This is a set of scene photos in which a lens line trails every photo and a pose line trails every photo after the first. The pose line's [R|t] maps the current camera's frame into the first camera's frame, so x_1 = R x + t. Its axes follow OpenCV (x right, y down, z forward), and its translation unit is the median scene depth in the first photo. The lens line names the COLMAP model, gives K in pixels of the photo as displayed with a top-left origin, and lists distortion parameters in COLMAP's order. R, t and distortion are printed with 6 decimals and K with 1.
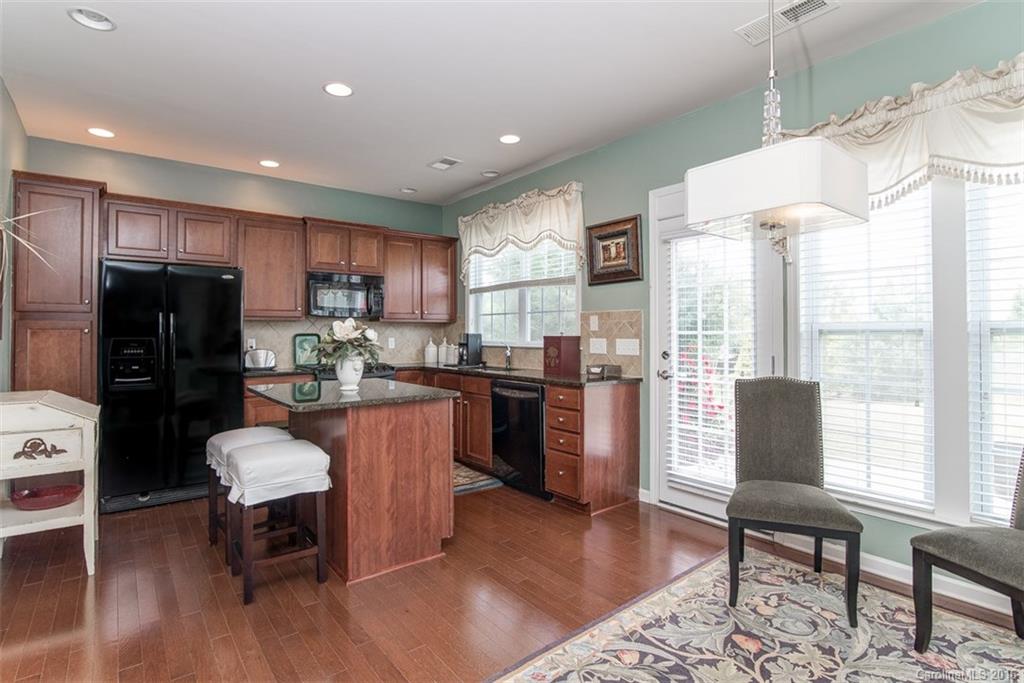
lens RADIAL K [[499.2, 0, 492.5], [0, 499.2, 328.2], [0, 0, 1]] dist [-0.021069, -0.000347]
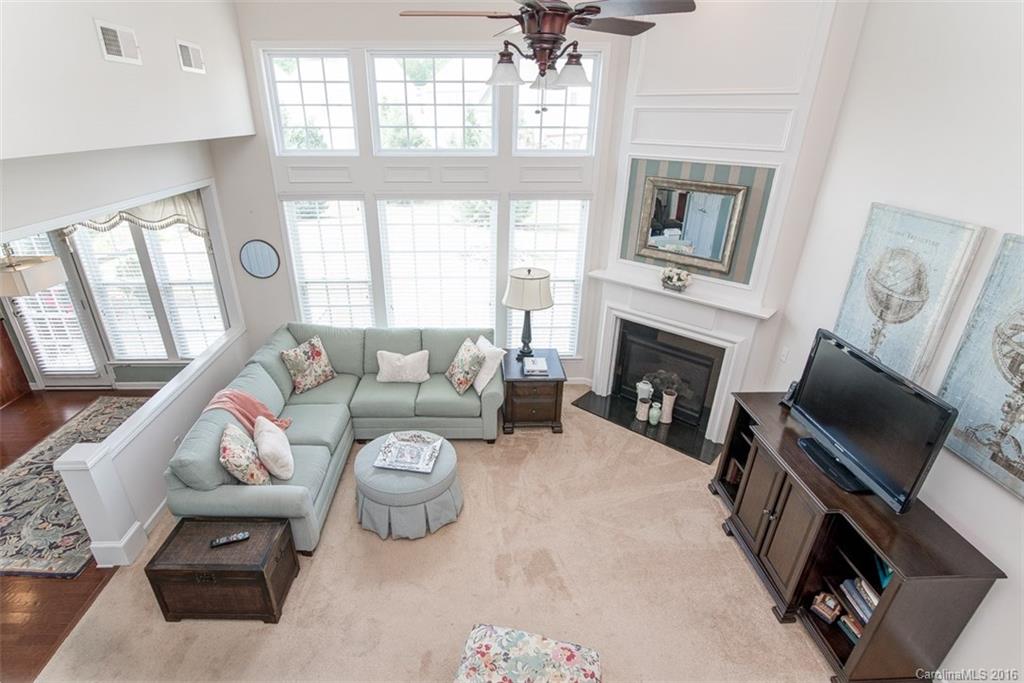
lens RADIAL K [[502.0, 0, 486.2], [0, 502.0, 356.5], [0, 0, 1]] dist [-0.015092, -0.000535]
pose [[0.581933, -0.350885, 0.733644, 0.018797], [-0.013205, 0.897933, 0.439935, -0.459257], [-0.813130, -0.265700, 0.517903, -0.958608]]
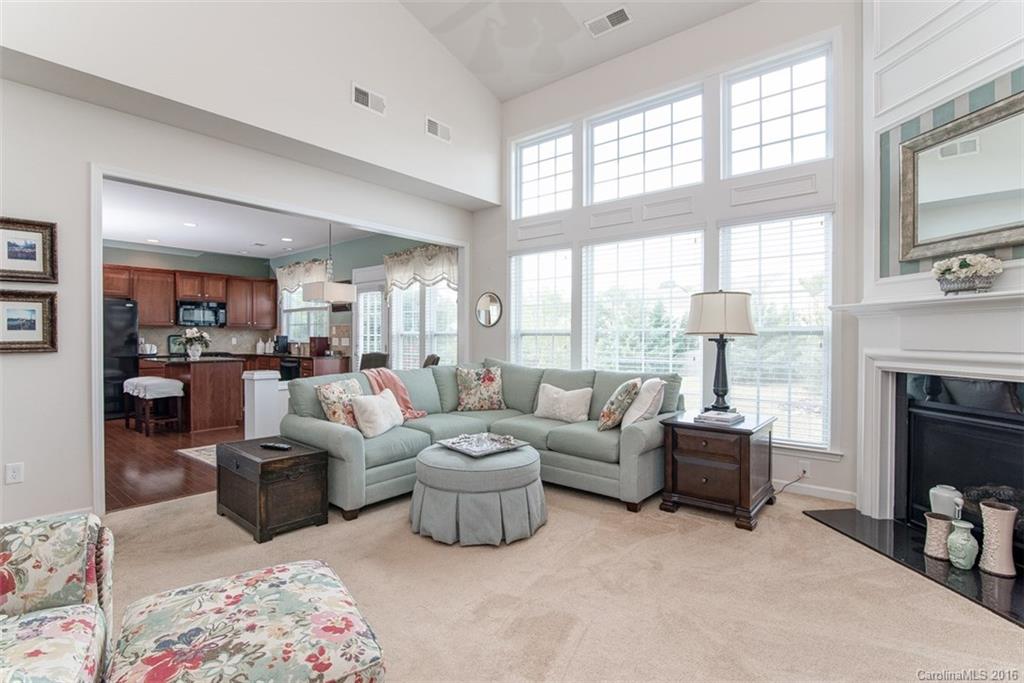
lens RADIAL K [[484.7, 0, 505.0], [0, 484.7, 341.8], [0, 0, 1]] dist [-0.015911, -0.000050]
pose [[0.975051, 0.003151, 0.221961, 0.482331], [-0.007077, 0.999832, 0.016894, -0.002713], [-0.221870, -0.018043, 0.974909, -1.162044]]
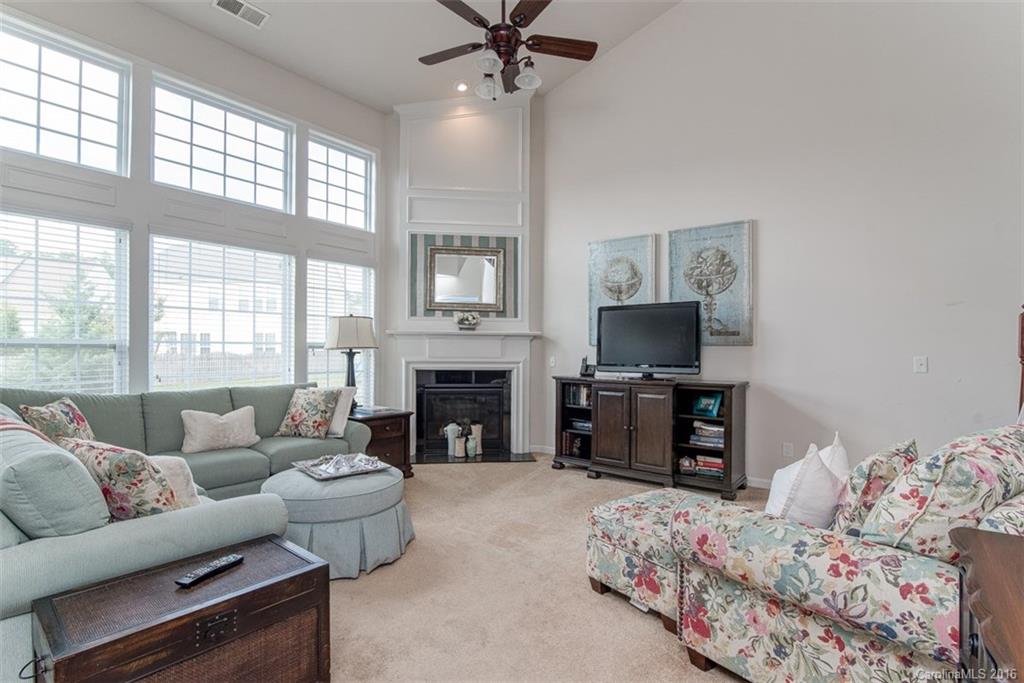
lens RADIAL K [[497.2, 0, 512.0], [0, 497.2, 341.5], [0, 0, 1]] dist [-0.009397, -0.000195]
pose [[-0.265859, 0.015988, 0.963879, -0.229839], [-0.013750, 0.999698, -0.020375, -0.002175], [-0.963914, -0.018670, -0.265559, -0.380312]]
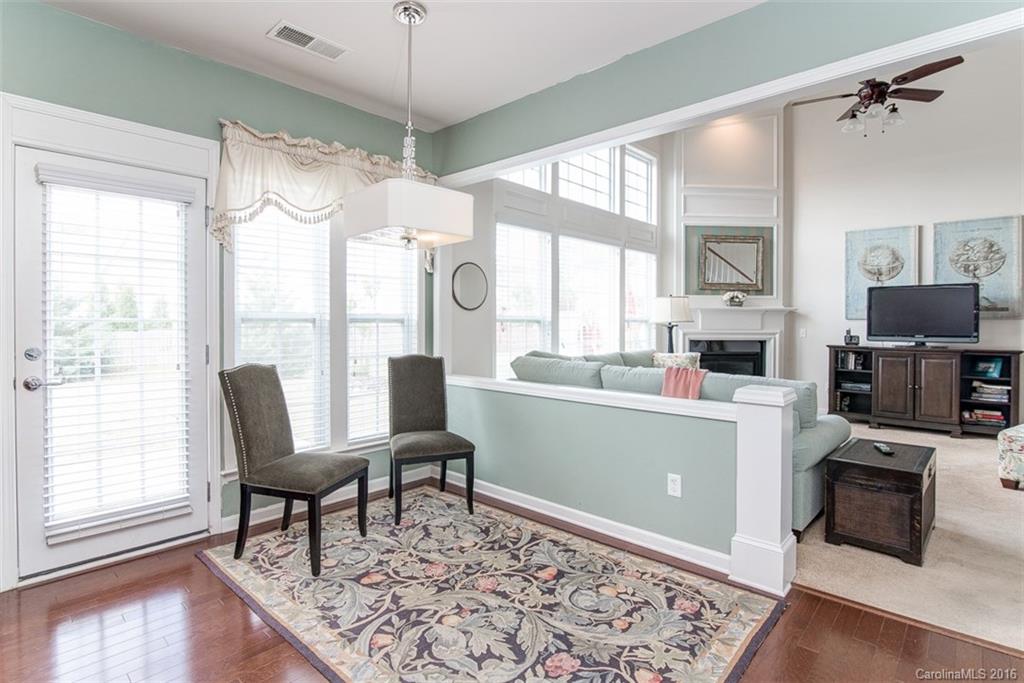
lens RADIAL K [[511.2, 0, 512.3], [0, 511.2, 324.5], [0, 0, 1]] dist [-0.021935, -0.000033]
pose [[-0.179742, -0.004650, 0.983703, -0.399266], [-0.013243, 0.999910, 0.002307, 0.005817], [-0.983625, -0.012612, -0.179787, 0.470377]]
